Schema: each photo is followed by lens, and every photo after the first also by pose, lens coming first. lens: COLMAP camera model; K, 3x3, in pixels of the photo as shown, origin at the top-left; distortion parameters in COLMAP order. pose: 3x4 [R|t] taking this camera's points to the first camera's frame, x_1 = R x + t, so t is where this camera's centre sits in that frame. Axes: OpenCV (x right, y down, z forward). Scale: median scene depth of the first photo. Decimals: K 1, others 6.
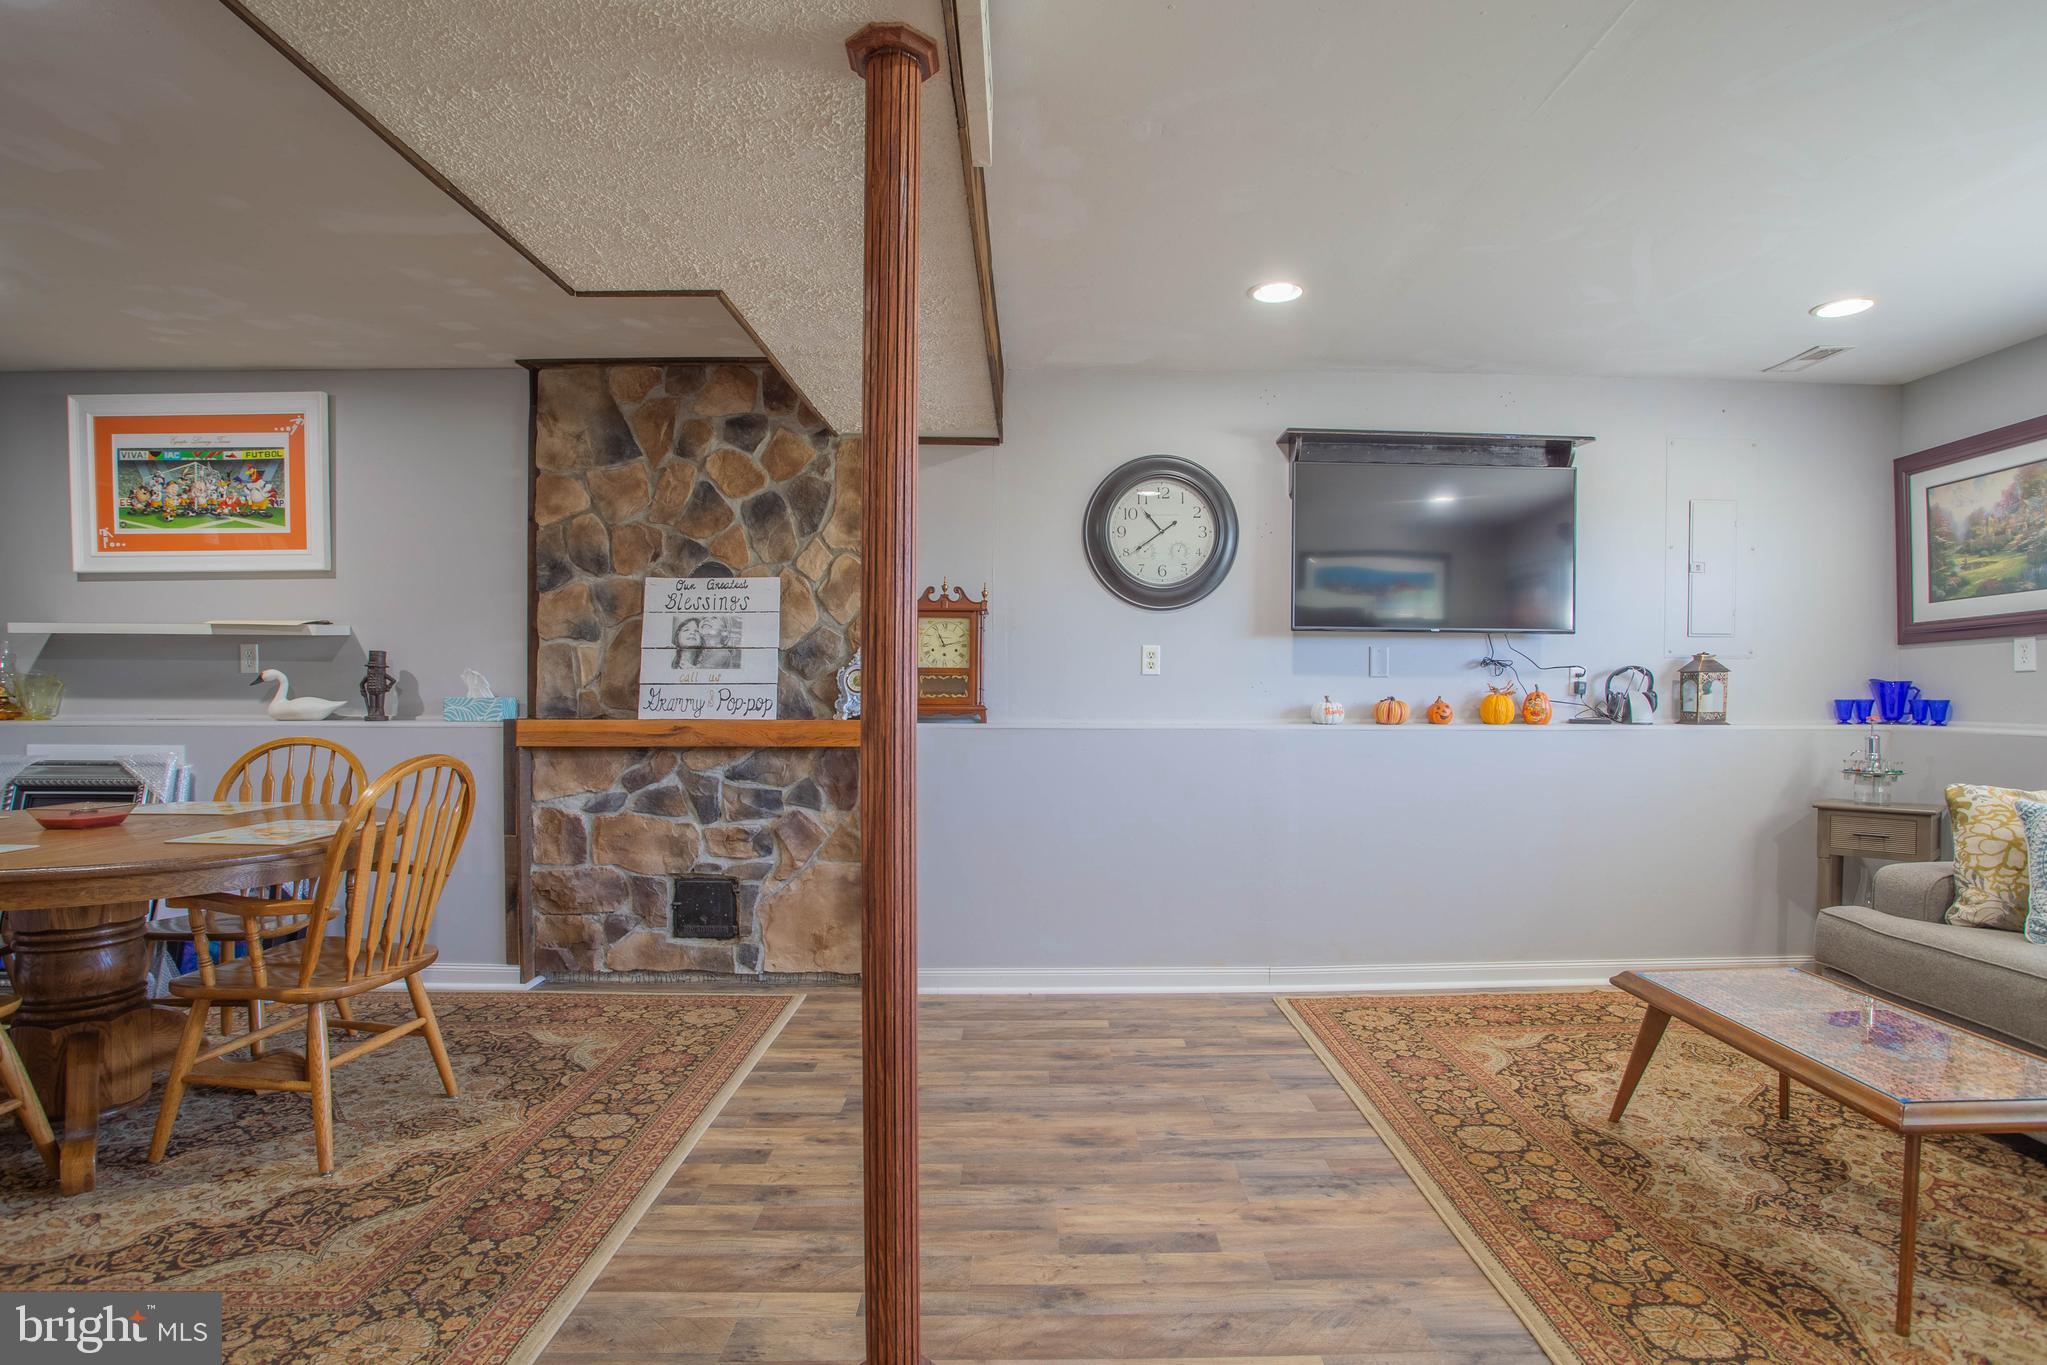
lens RADIAL K [[1022.0, 0, 1031.3], [0, 1022.0, 674.0], [0, 0, 1]] dist [-0.082312, 0.039021]
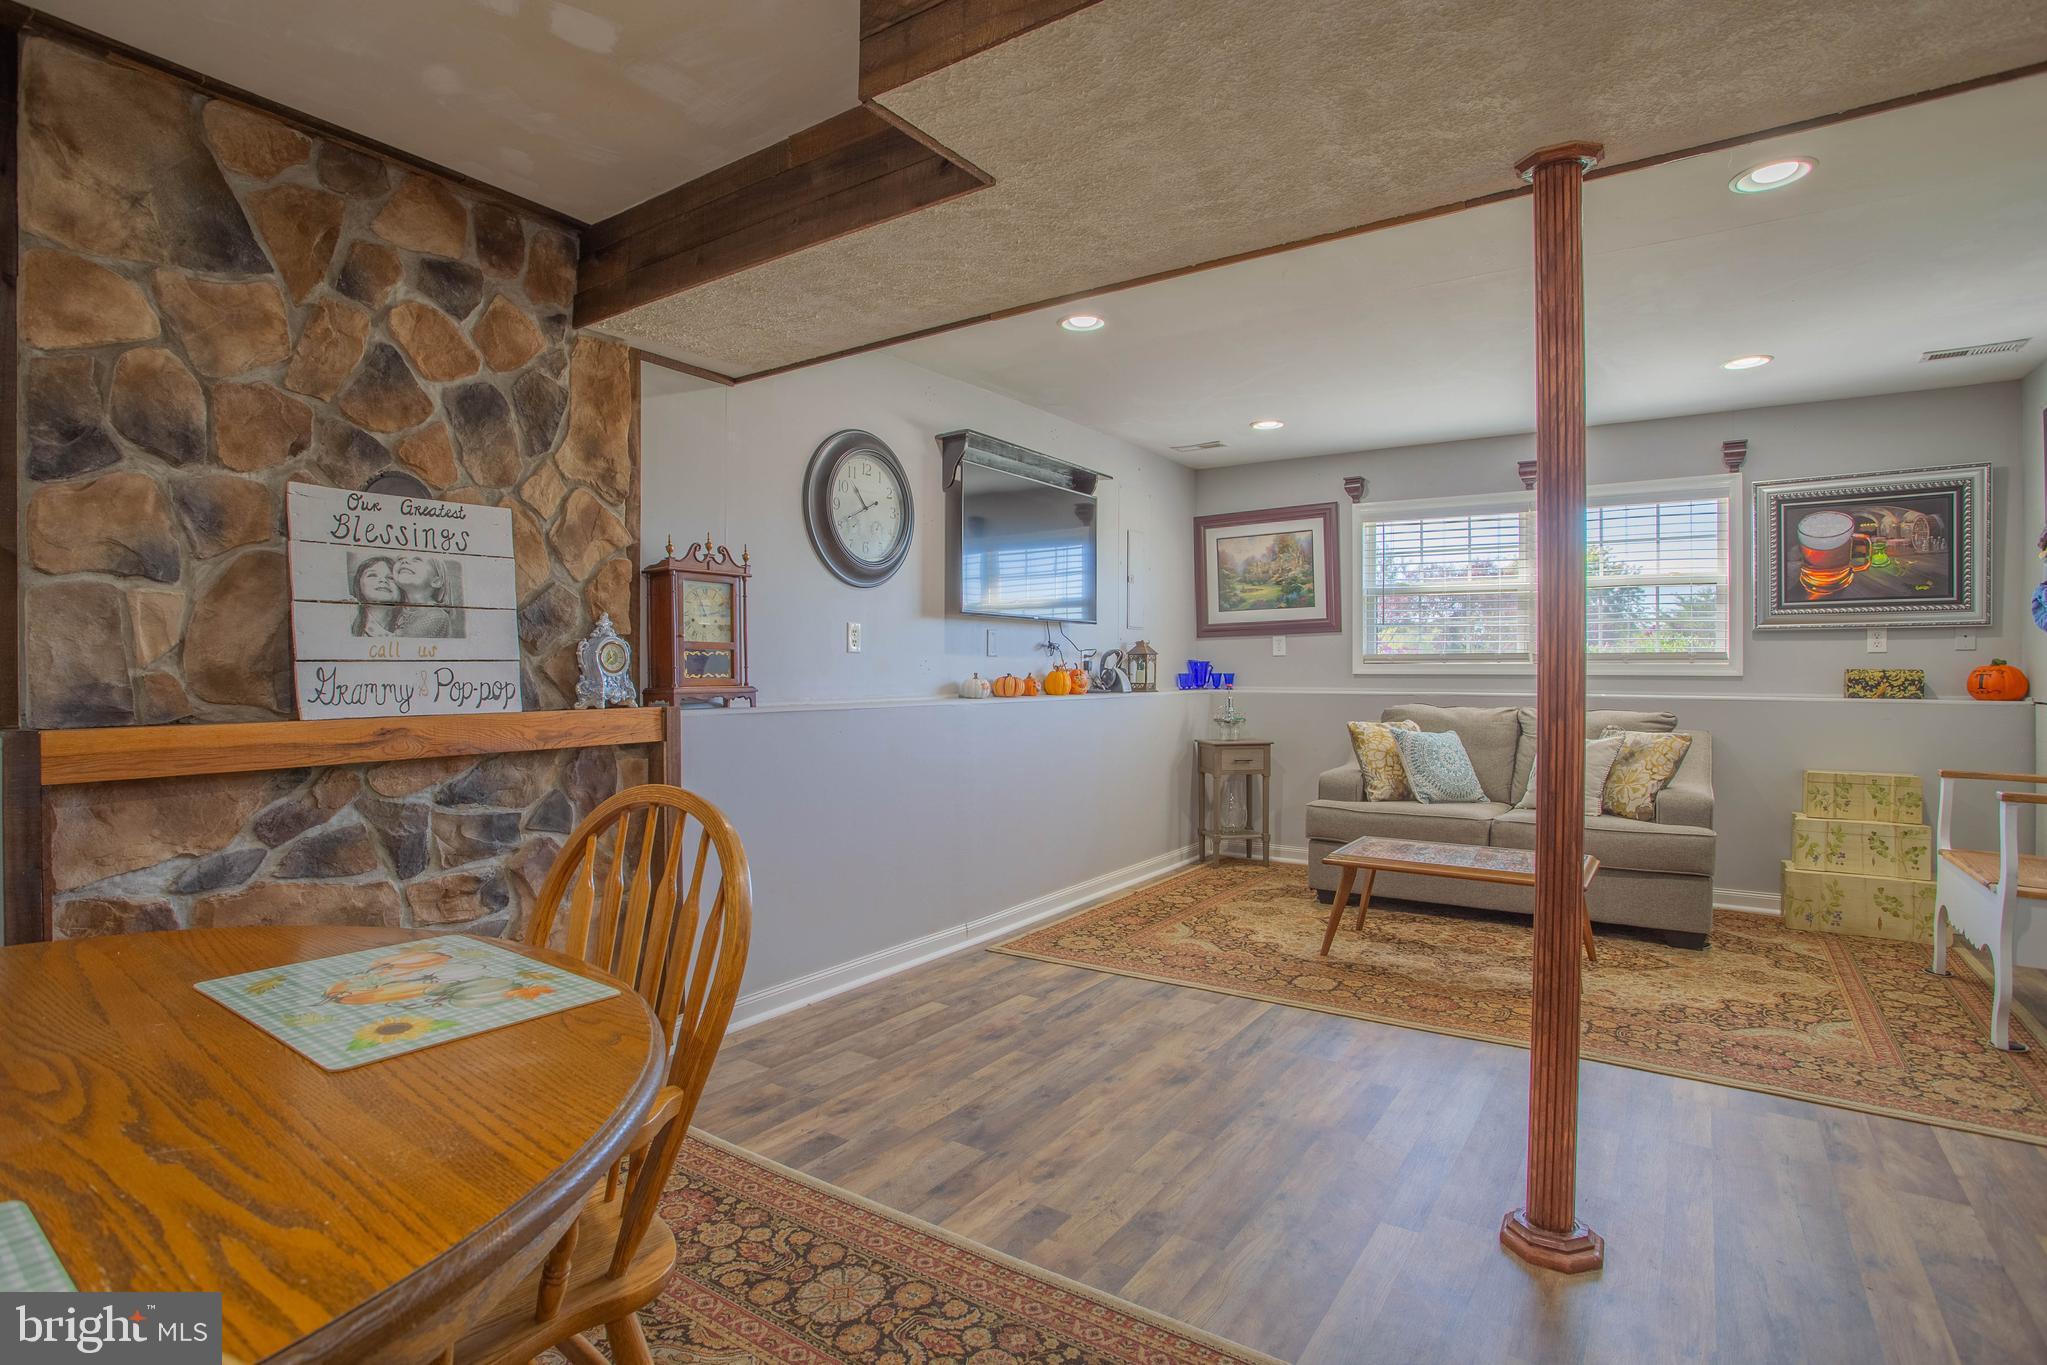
lens RADIAL K [[1035.4, 0, 946.6], [0, 1035.4, 641.9], [0, 0, 1]] dist [-0.079447, 0.049145]
pose [[0.597186, 0.017099, 0.801921, -0.638991], [-0.011080, 0.999853, -0.013068, 0.002429], [-0.802026, -0.001081, 0.597288, 0.342209]]
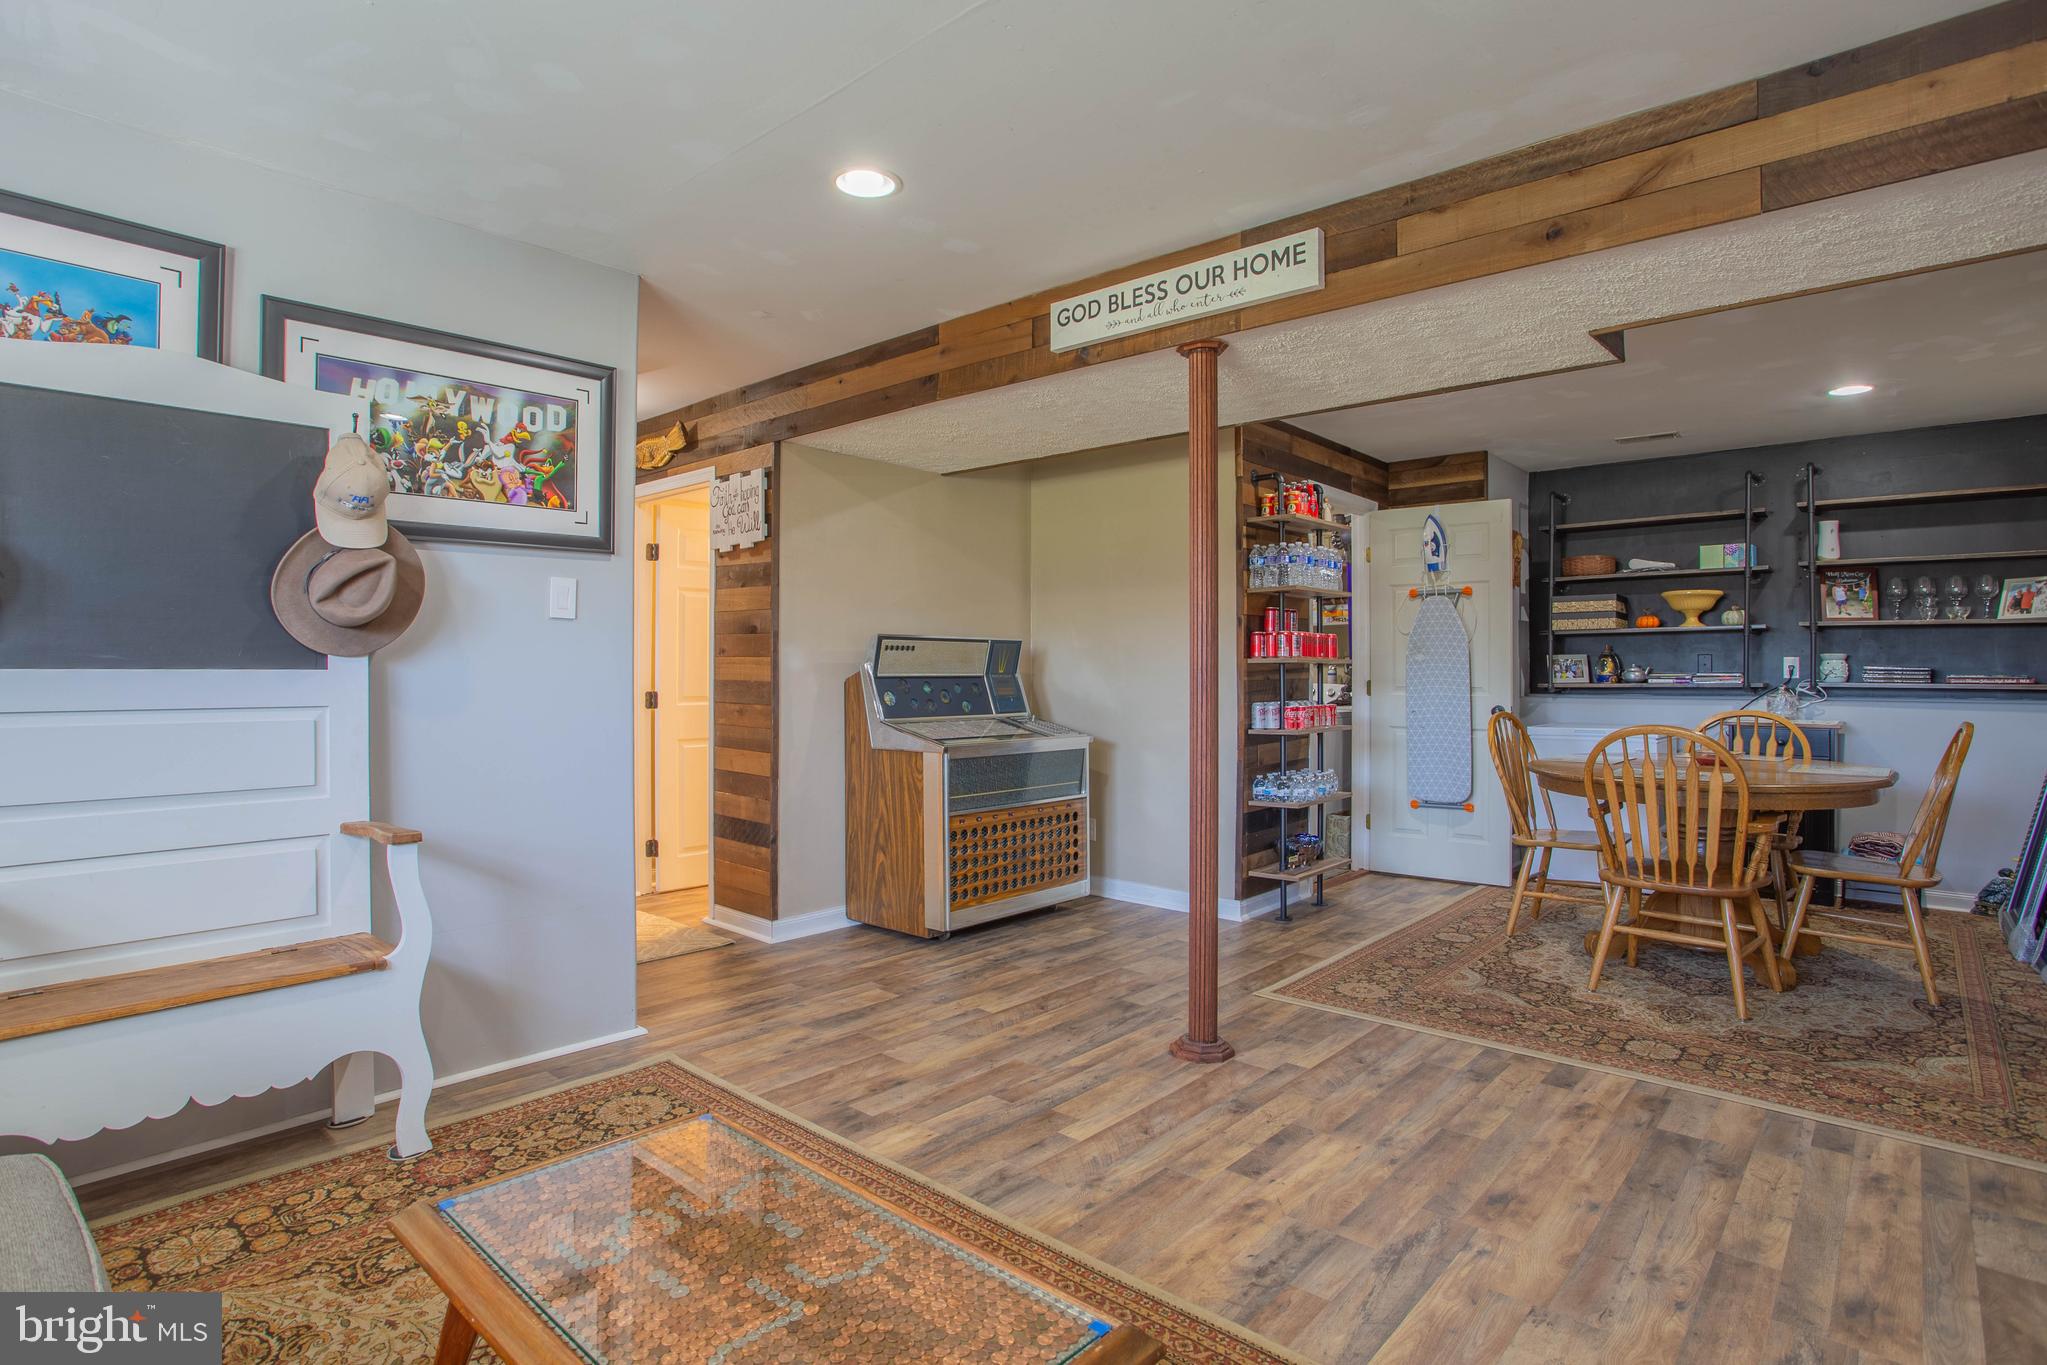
lens RADIAL K [[1022.0, 0, 1031.3], [0, 1022.0, 674.0], [0, 0, 1]] dist [-0.082312, 0.039021]
pose [[-0.644473, -0.000574, -0.764627, 0.601650], [0.006003, 0.999965, -0.005811, 0.013424], [0.764603, -0.008335, -0.644447, 0.788374]]
